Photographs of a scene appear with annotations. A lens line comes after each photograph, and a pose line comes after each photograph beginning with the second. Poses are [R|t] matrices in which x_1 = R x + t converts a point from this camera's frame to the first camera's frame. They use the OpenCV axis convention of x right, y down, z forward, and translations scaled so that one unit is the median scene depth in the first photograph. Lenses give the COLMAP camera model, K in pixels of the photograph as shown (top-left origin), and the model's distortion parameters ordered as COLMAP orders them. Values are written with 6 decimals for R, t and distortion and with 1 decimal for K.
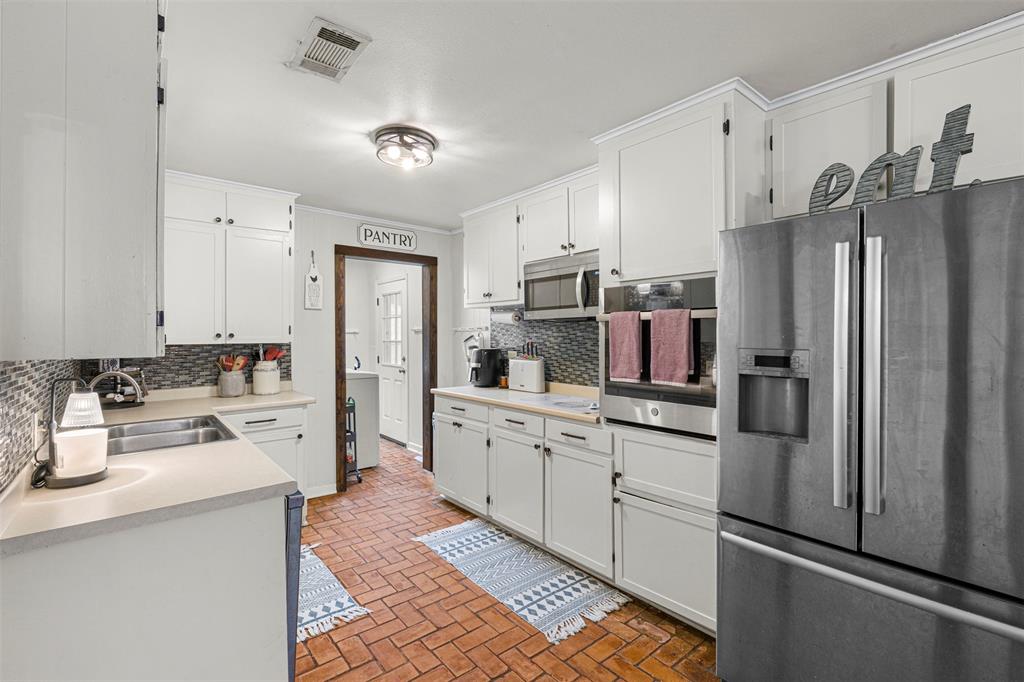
lens RADIAL K [[464.7, 0, 513.9], [0, 464.7, 335.5], [0, 0, 1]] dist [-0.004104, -0.000195]
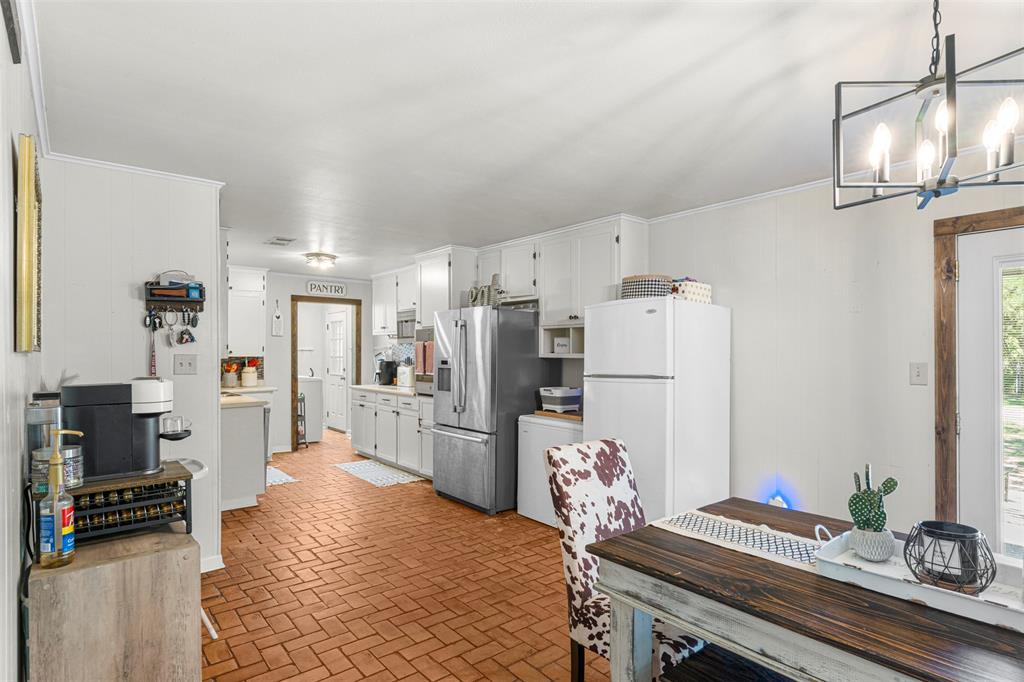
lens RADIAL K [[551.3, 0, 511.6], [0, 551.3, 350.5], [0, 0, 1]] dist [0.001283, 0.000097]
pose [[0.999835, 0.002041, -0.018057, 0.418976], [-0.002110, 0.999991, -0.003813, -0.000816], [0.018049, 0.003850, 0.999830, -0.904929]]
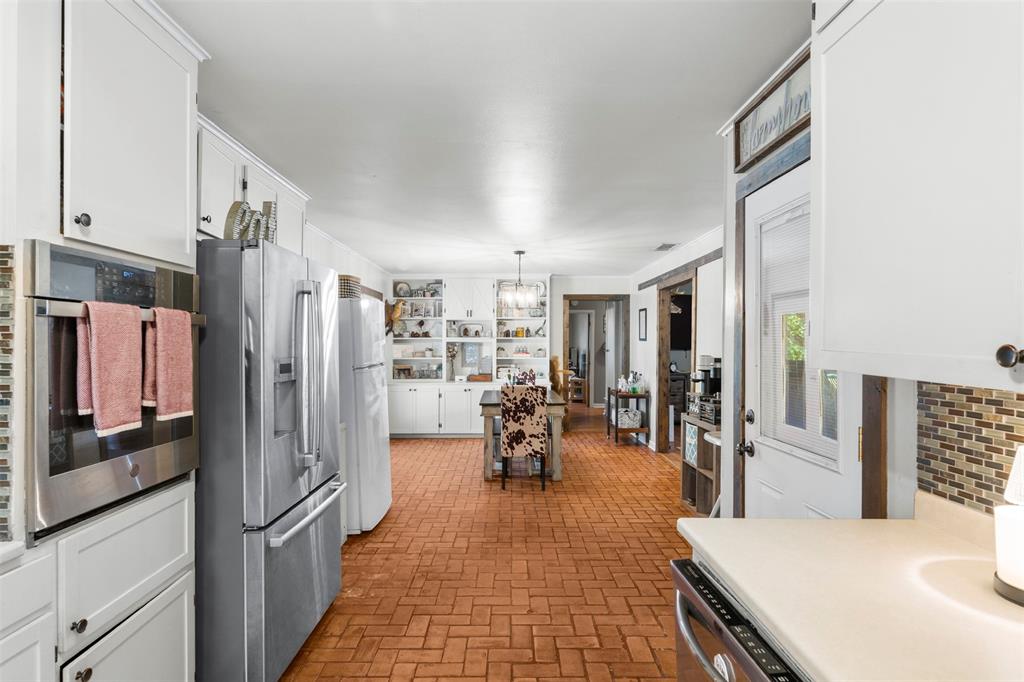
lens RADIAL K [[551.3, 0, 511.4], [0, 551.3, 344.2], [0, 0, 1]] dist [0.001283, 0.000097]
pose [[-0.774844, -0.000056, 0.632152, -0.468199], [0.000597, 0.999999, 0.000821, -0.003315], [-0.632152, 0.001014, -0.774844, 1.052851]]
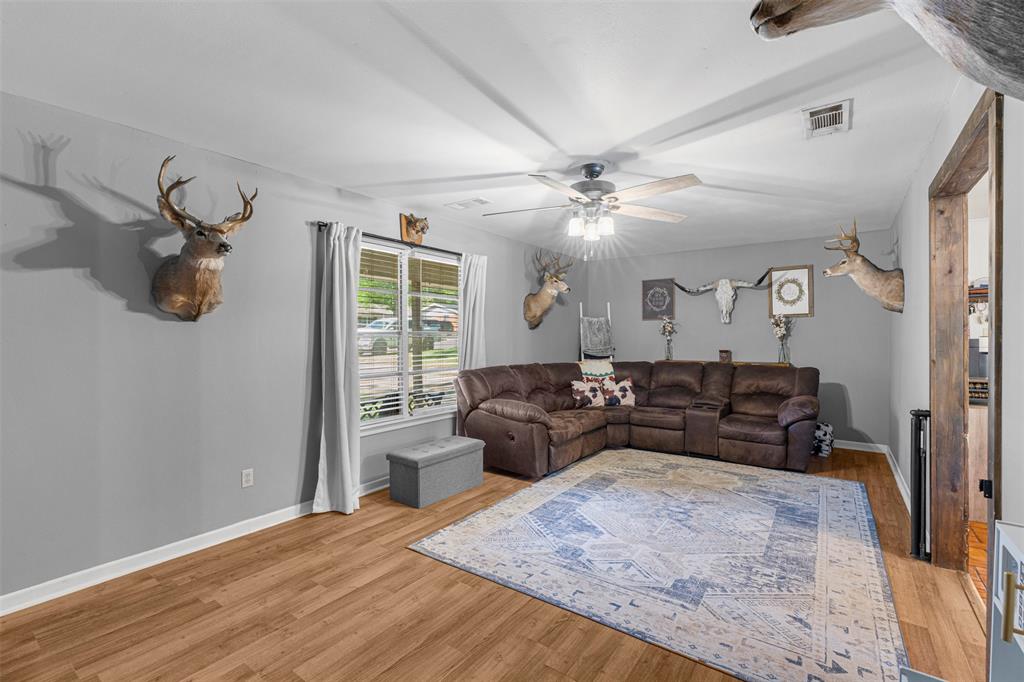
lens RADIAL K [[464.7, 0, 511.4], [0, 464.7, 338.7], [0, 0, 1]] dist [-0.004104, -0.000195]
pose [[0.258024, 0.010759, -0.966078, 1.001091], [0.001532, 0.999932, 0.011545, 0.028198], [0.966137, -0.004459, 0.257990, -2.148965]]
